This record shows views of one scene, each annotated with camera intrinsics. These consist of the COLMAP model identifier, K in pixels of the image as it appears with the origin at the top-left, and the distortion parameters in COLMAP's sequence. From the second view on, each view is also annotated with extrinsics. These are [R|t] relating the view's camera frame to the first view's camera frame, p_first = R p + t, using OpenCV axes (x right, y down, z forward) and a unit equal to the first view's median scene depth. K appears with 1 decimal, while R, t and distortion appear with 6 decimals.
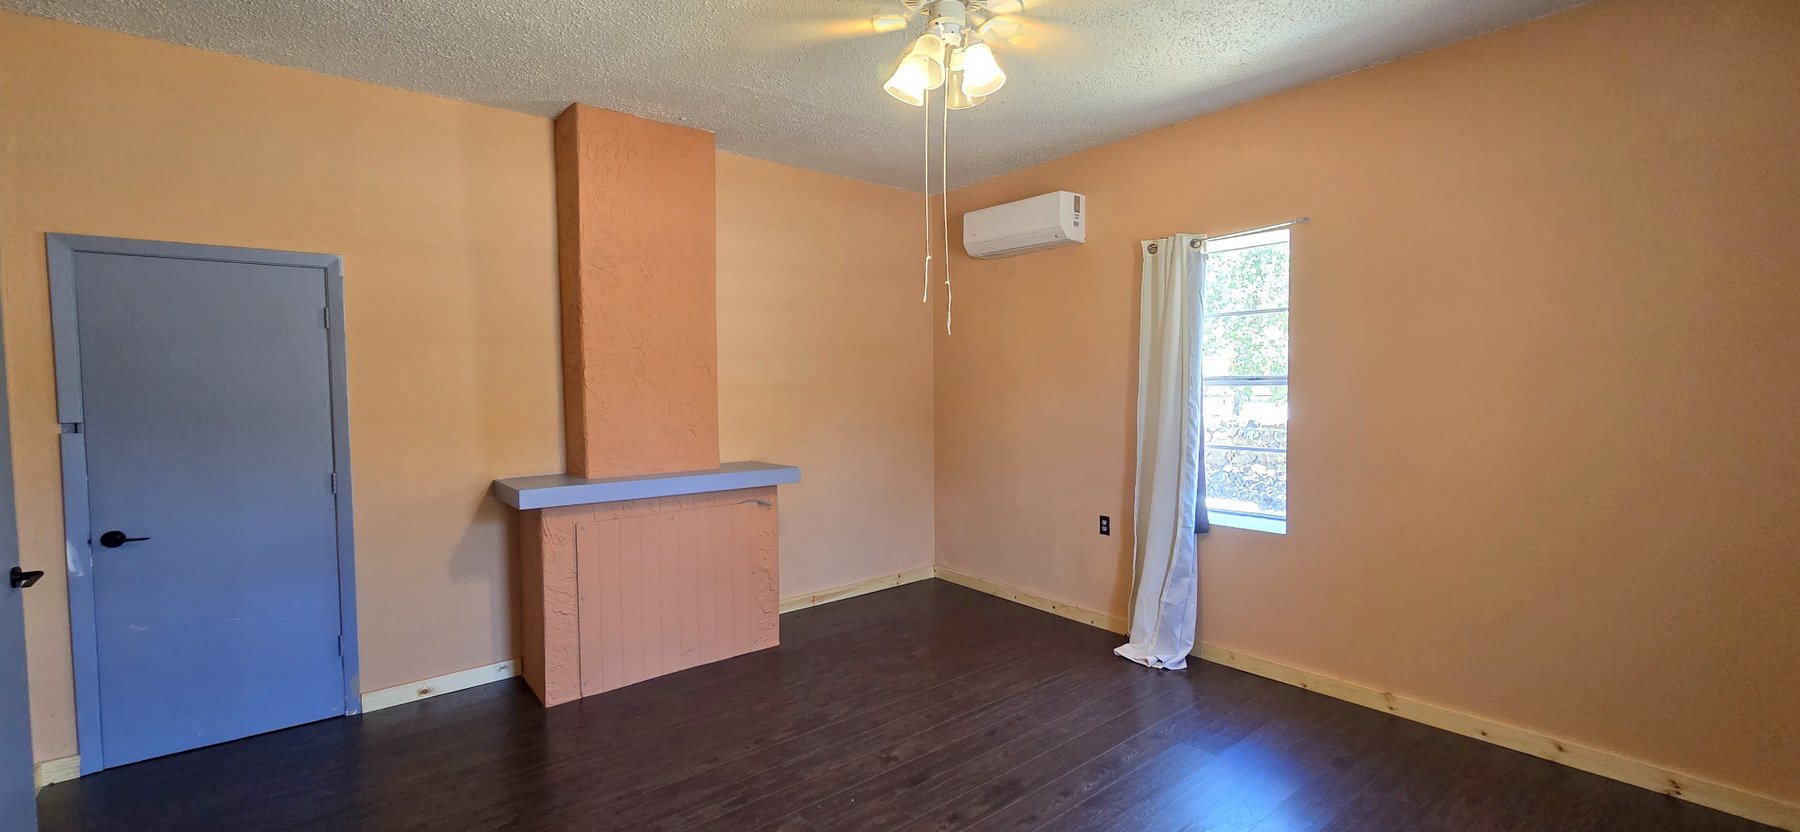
lens RADIAL K [[788.8, 0, 897.2], [0, 788.8, 410.0], [0, 0, 1]] dist [0.000517, 0.000034]
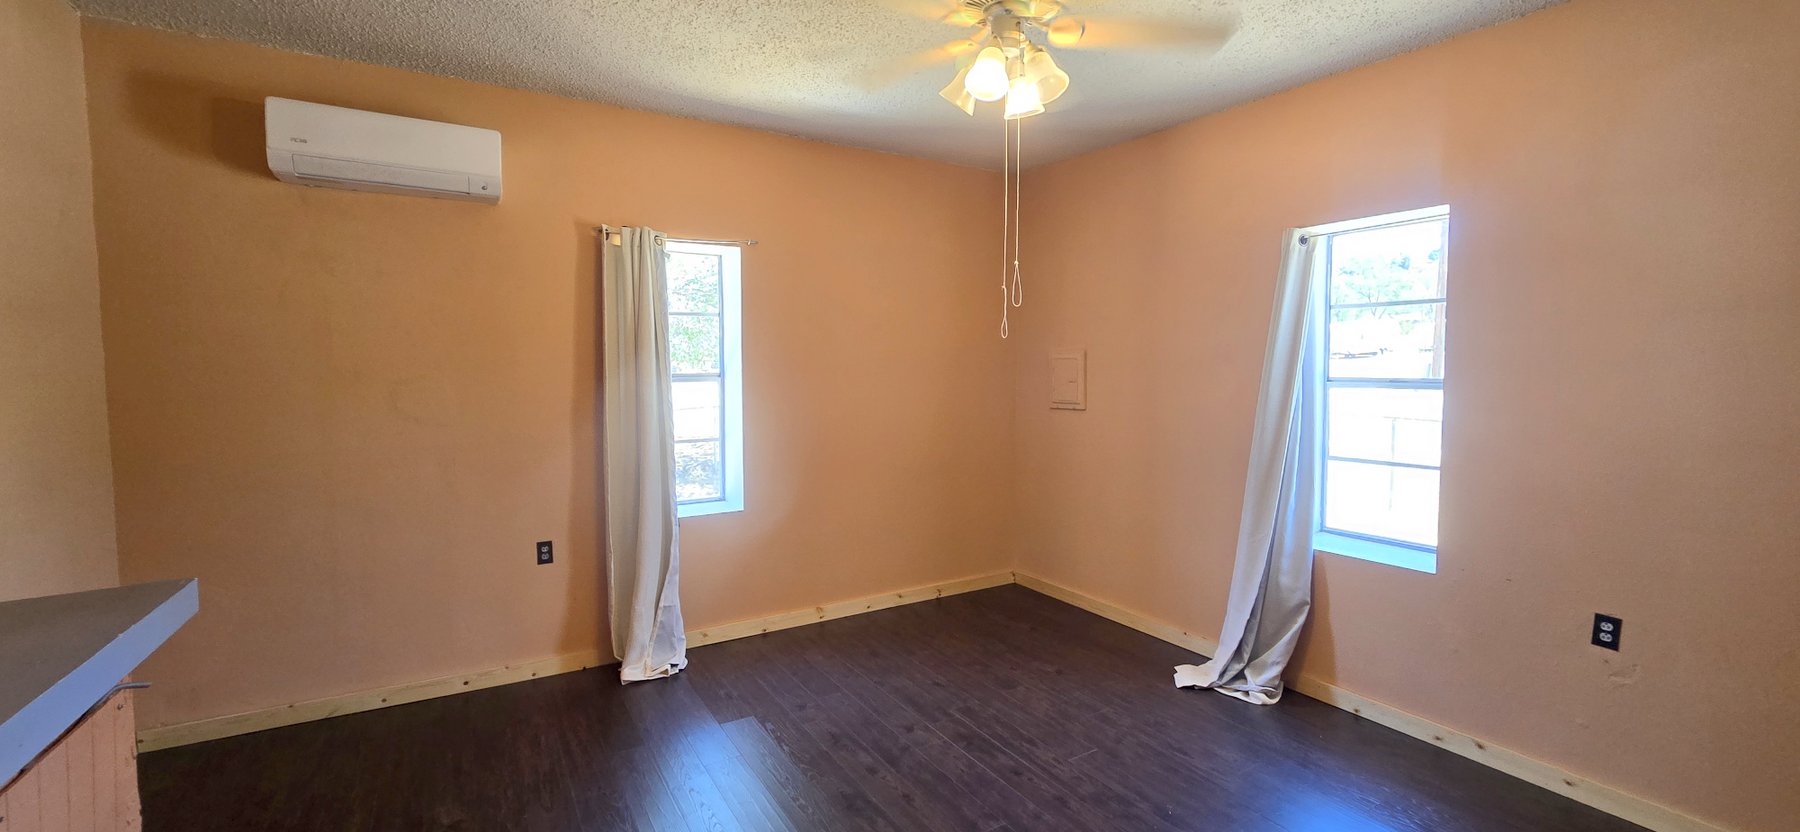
lens RADIAL K [[788.8, 0, 897.2], [0, 788.8, 410.0], [0, 0, 1]] dist [0.000517, 0.000034]
pose [[0.092804, -0.042056, 0.994796, -0.591472], [0.043408, 0.998329, 0.038156, -0.021798], [-0.994738, 0.039641, 0.094474, 0.613696]]
